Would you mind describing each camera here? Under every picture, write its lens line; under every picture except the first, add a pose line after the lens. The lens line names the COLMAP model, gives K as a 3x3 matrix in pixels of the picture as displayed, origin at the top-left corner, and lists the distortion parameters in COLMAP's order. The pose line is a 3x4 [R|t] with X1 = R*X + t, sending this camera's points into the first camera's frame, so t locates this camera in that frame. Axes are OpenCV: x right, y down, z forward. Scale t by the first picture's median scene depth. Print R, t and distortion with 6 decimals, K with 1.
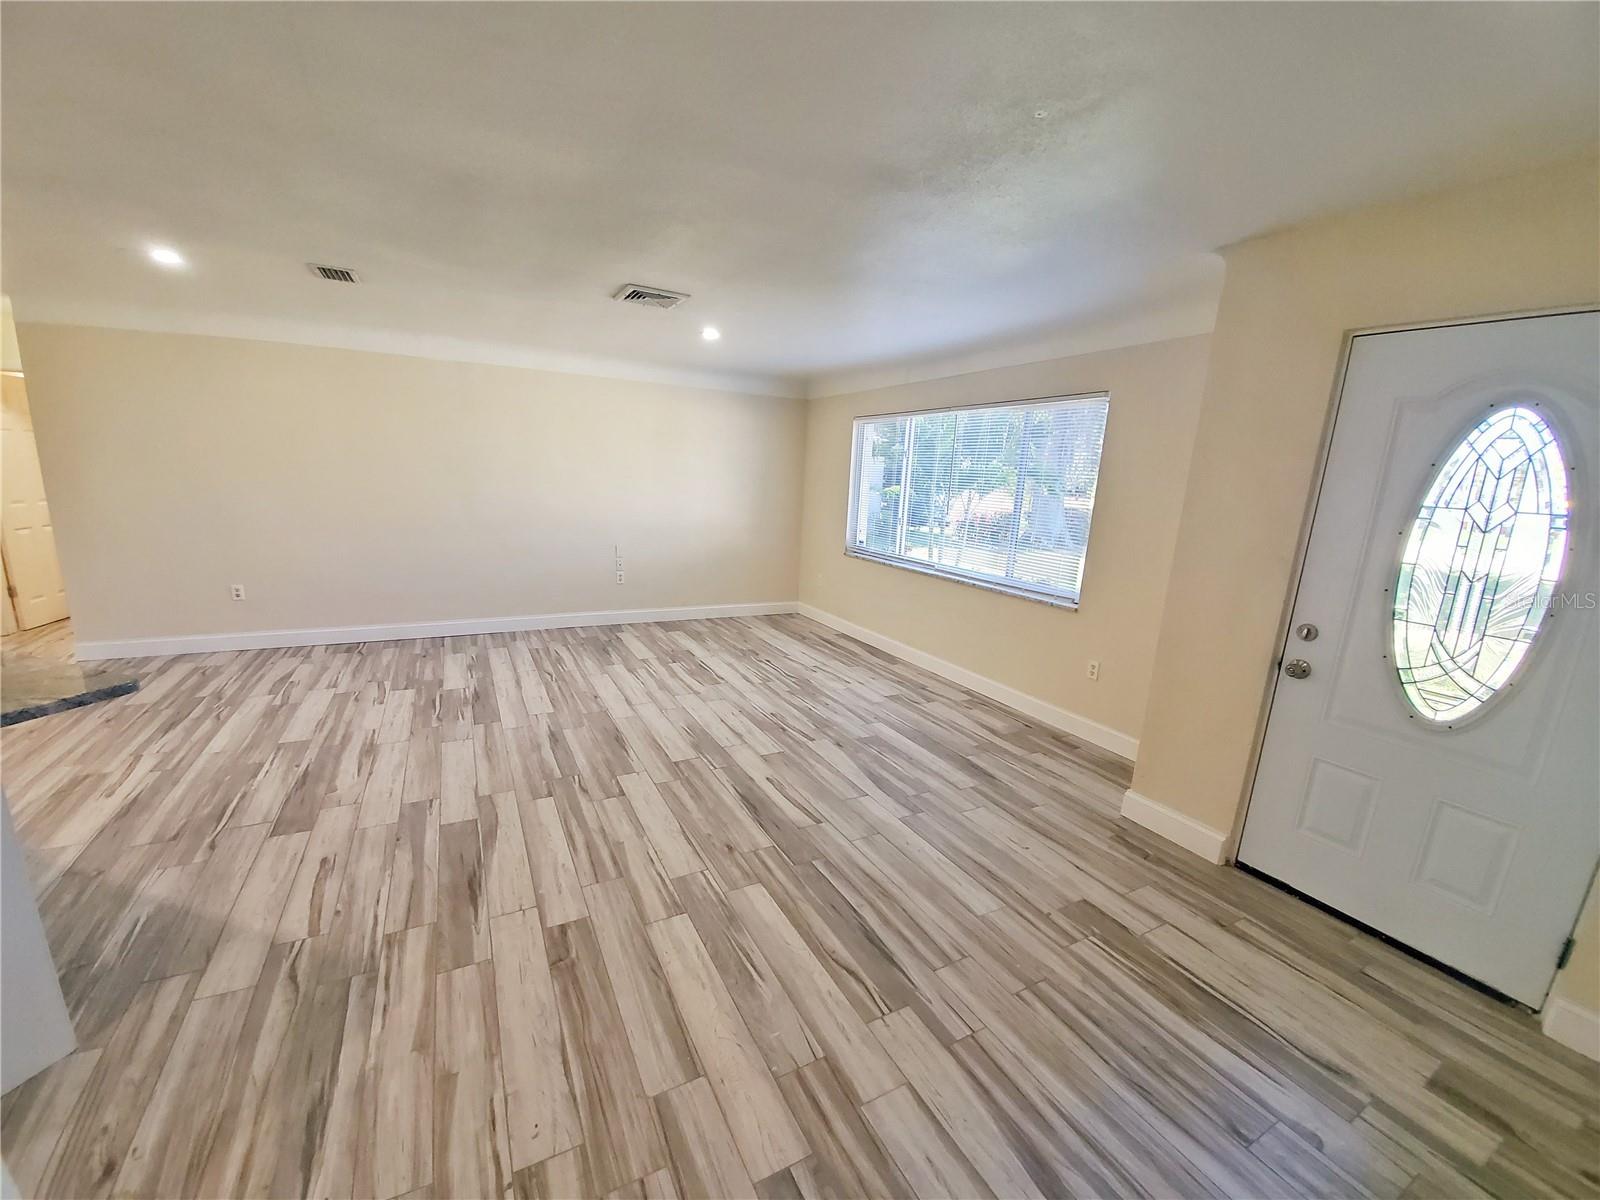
lens RADIAL K [[633.9, 0, 798.5], [0, 633.9, 624.5], [0, 0, 1]] dist [0.010787, -0.016680]
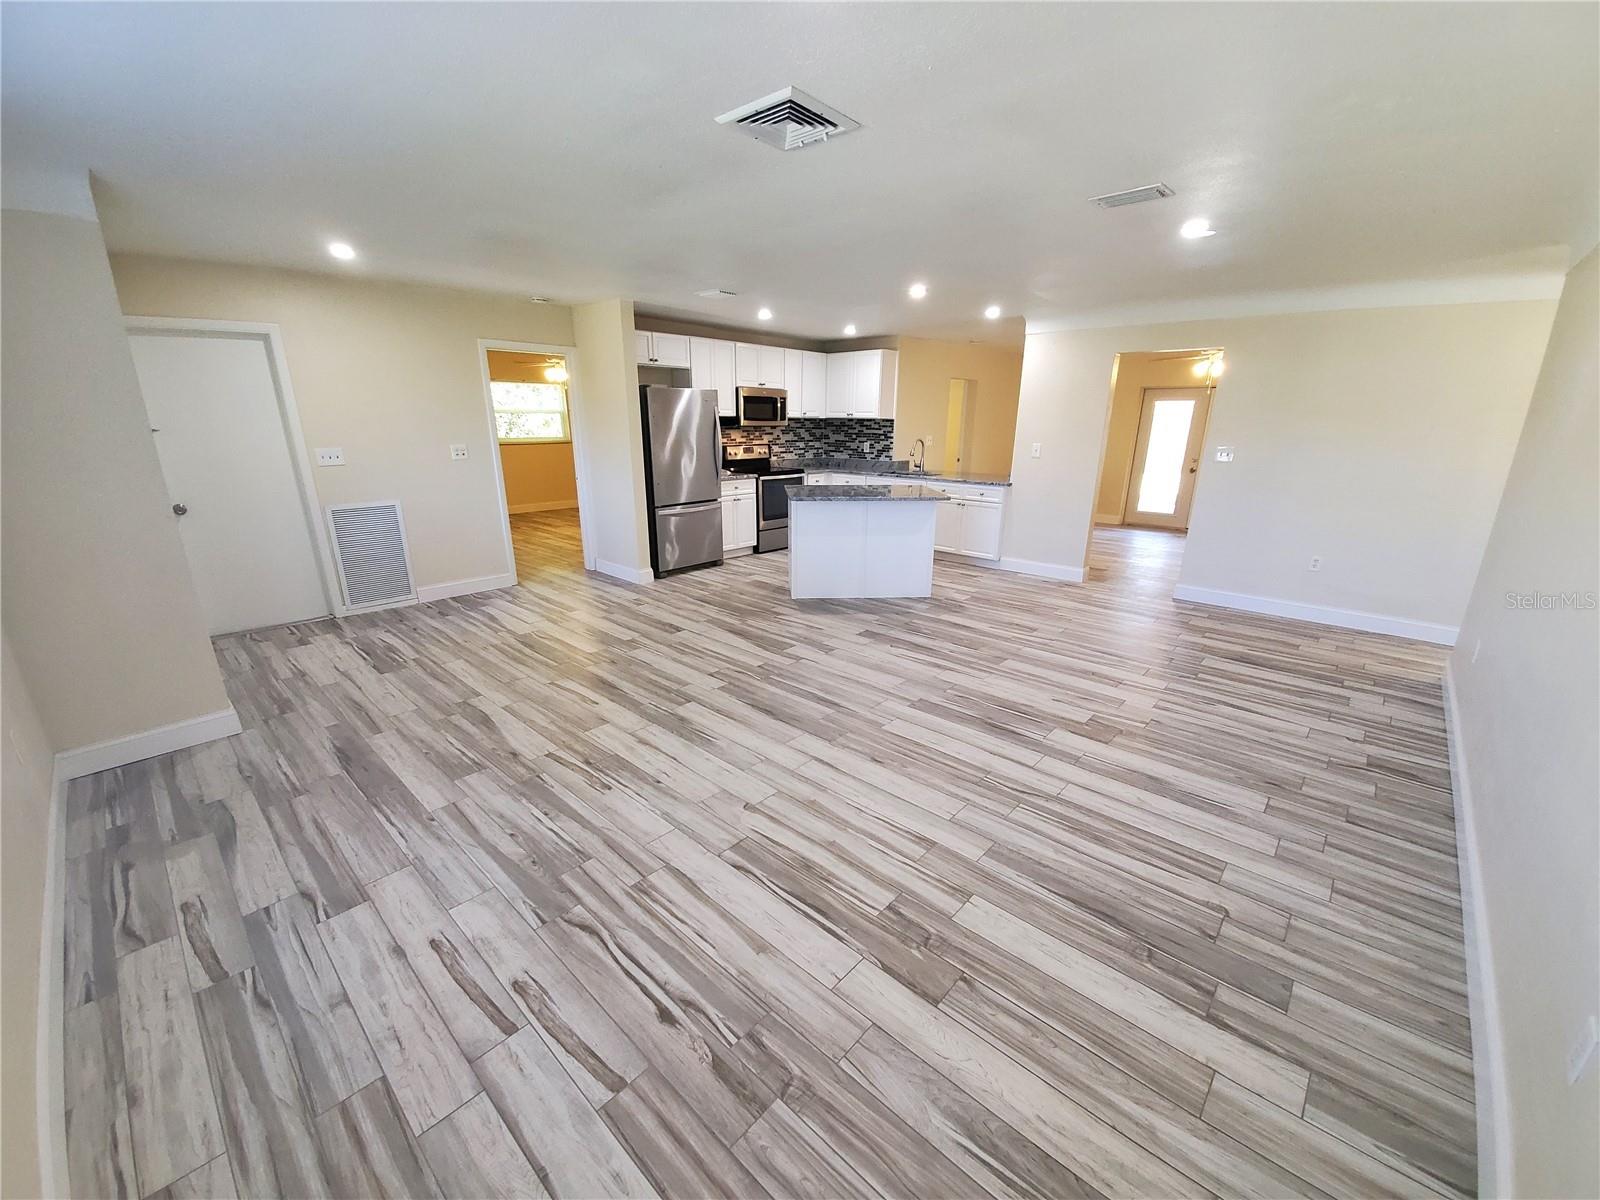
lens RADIAL K [[633.9, 0, 798.5], [0, 633.9, 624.5], [0, 0, 1]] dist [0.010787, -0.016680]
pose [[-0.944196, 0.053820, -0.324957, -0.022951], [-0.121064, 0.860802, 0.494332, -0.366586], [0.306328, 0.506087, -0.806250, 1.542267]]
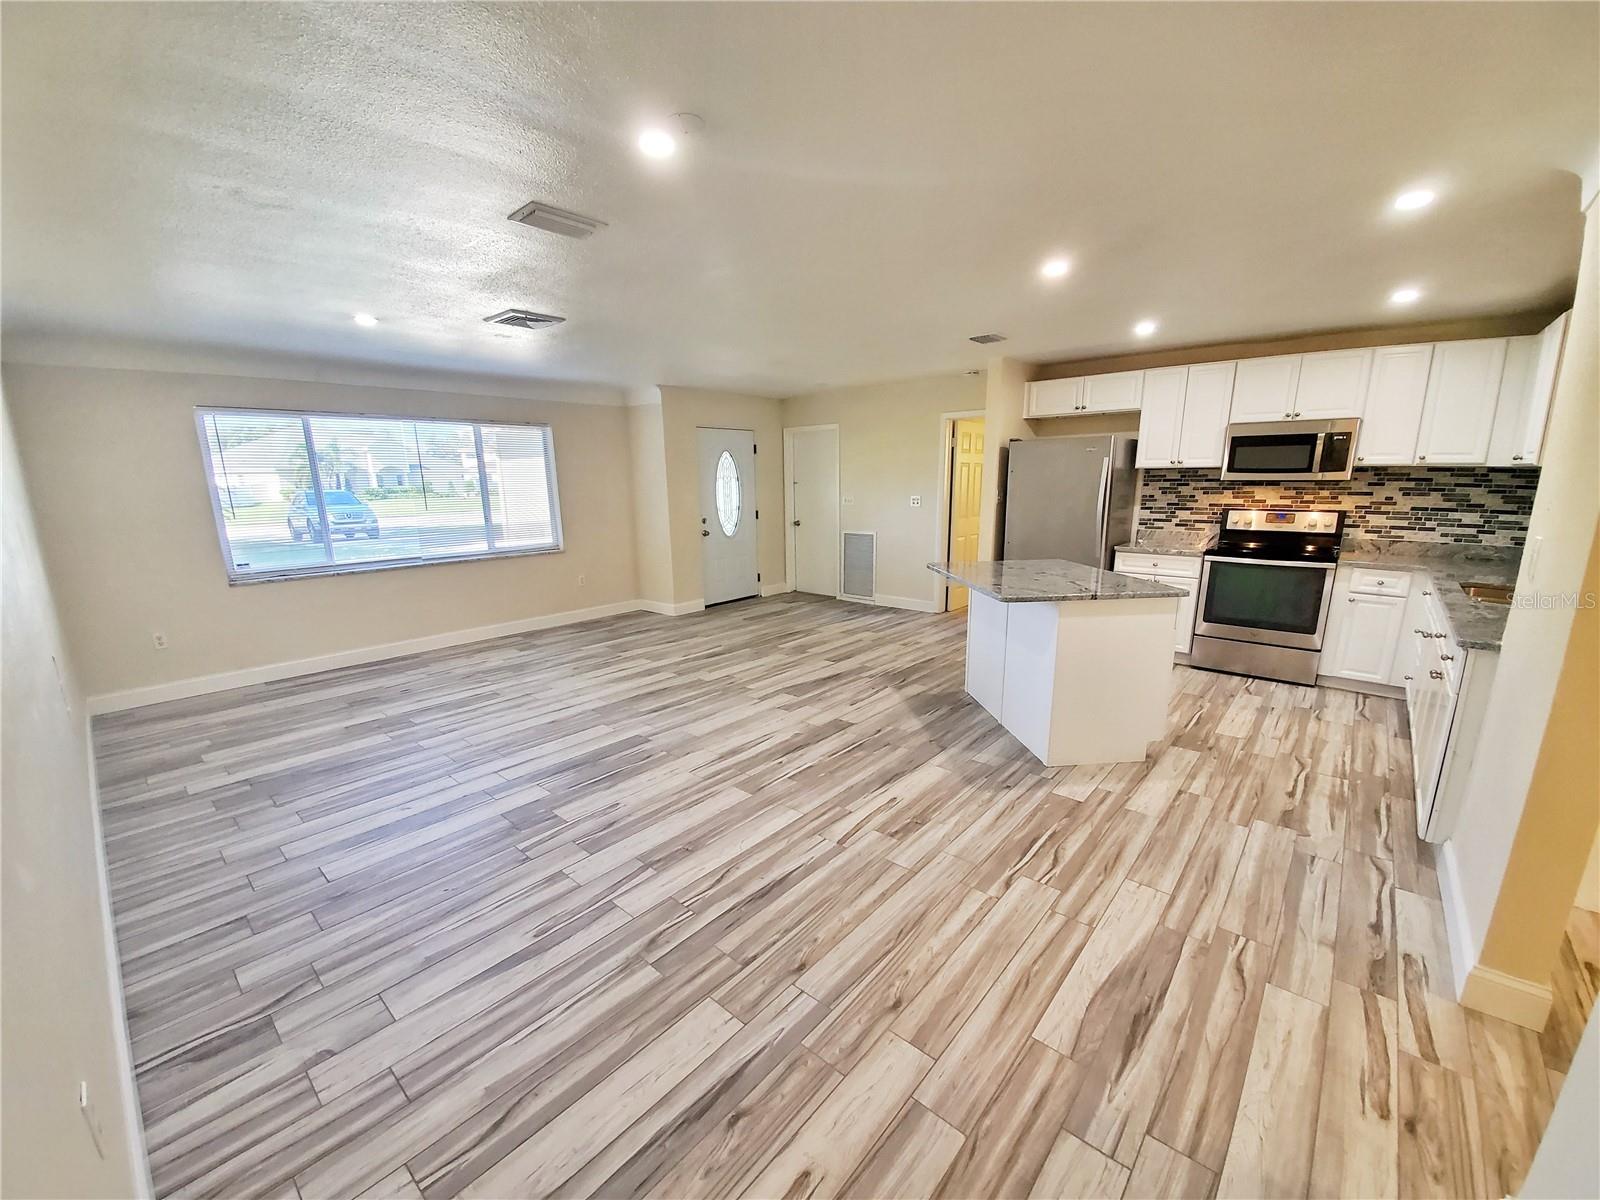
lens RADIAL K [[633.9, 0, 798.5], [0, 633.9, 624.5], [0, 0, 1]] dist [0.010787, -0.016680]
pose [[-0.351302, -0.249127, 0.902509, -1.340806], [0.213714, 0.917163, 0.336360, -0.274539], [-0.911545, 0.311042, -0.268959, 0.925433]]
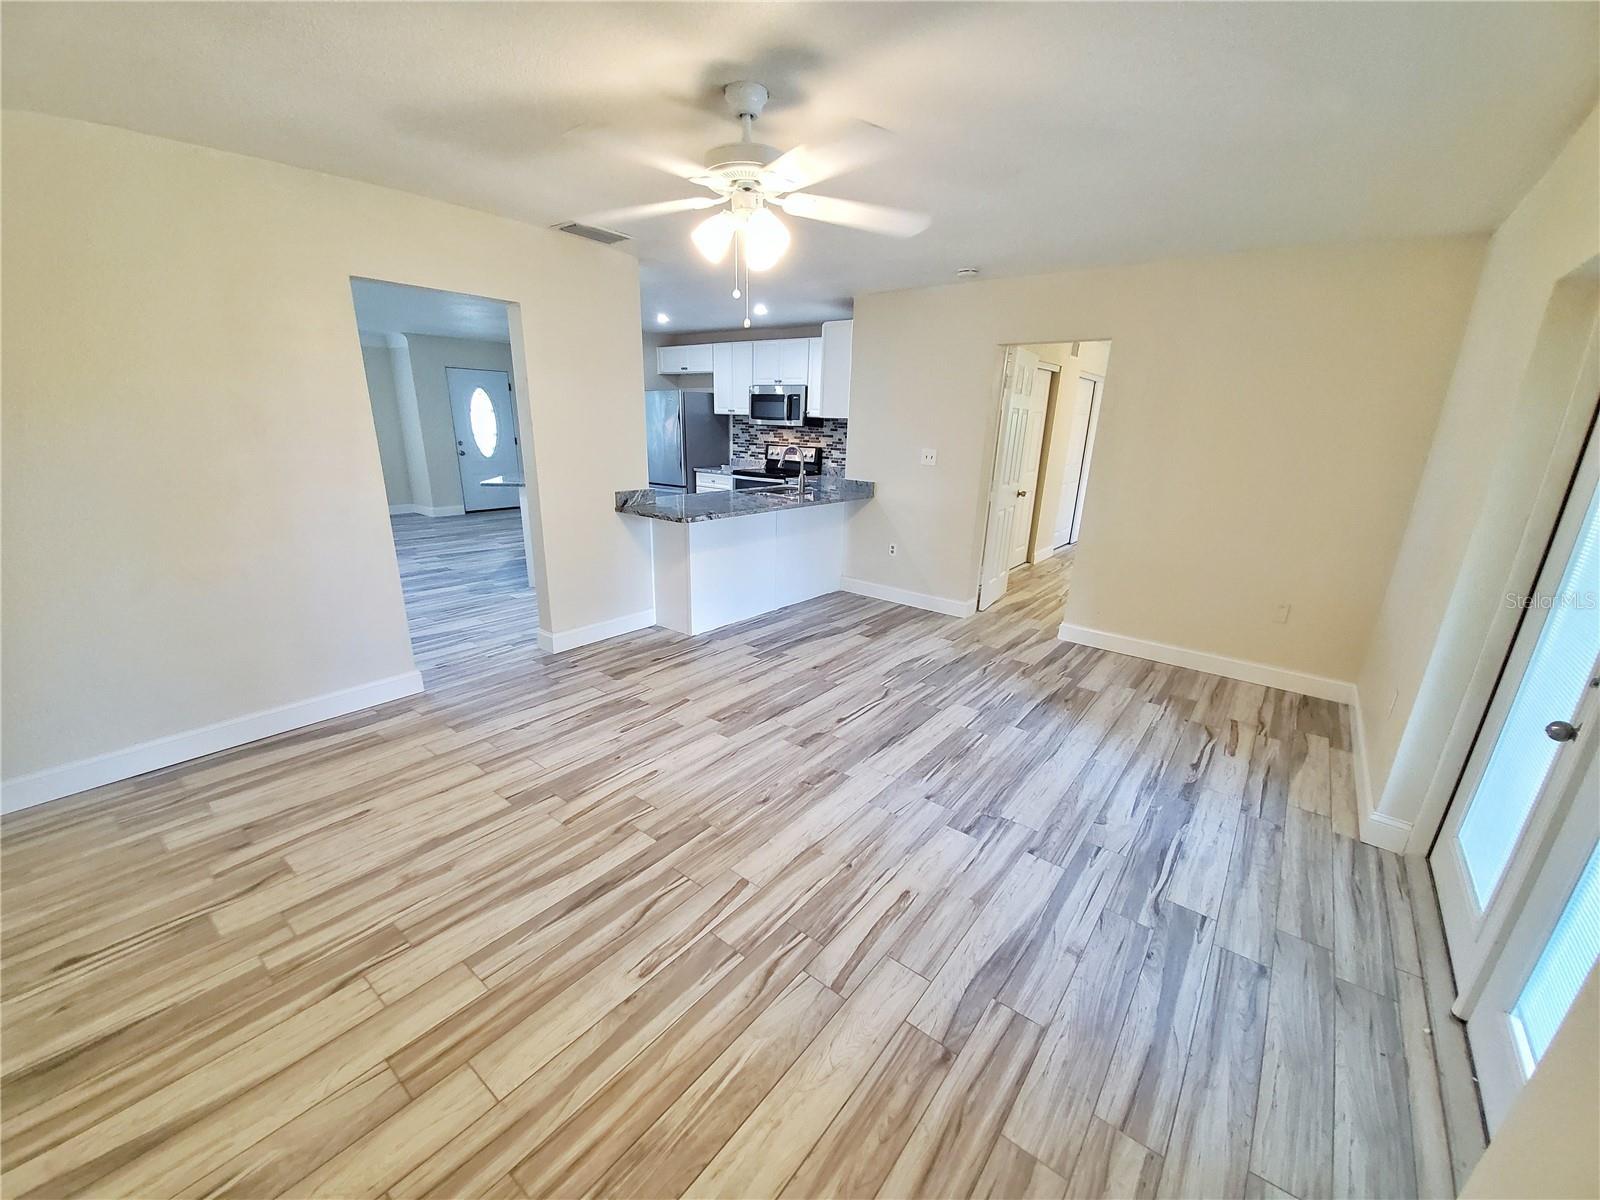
lens RADIAL K [[633.9, 0, 798.5], [0, 633.9, 624.5], [0, 0, 1]] dist [0.010787, -0.016680]
pose [[-0.399730, -0.335010, 0.853220, -2.230857], [0.168291, 0.888175, 0.427579, -0.189304], [-0.901051, 0.314506, -0.298651, 0.376719]]
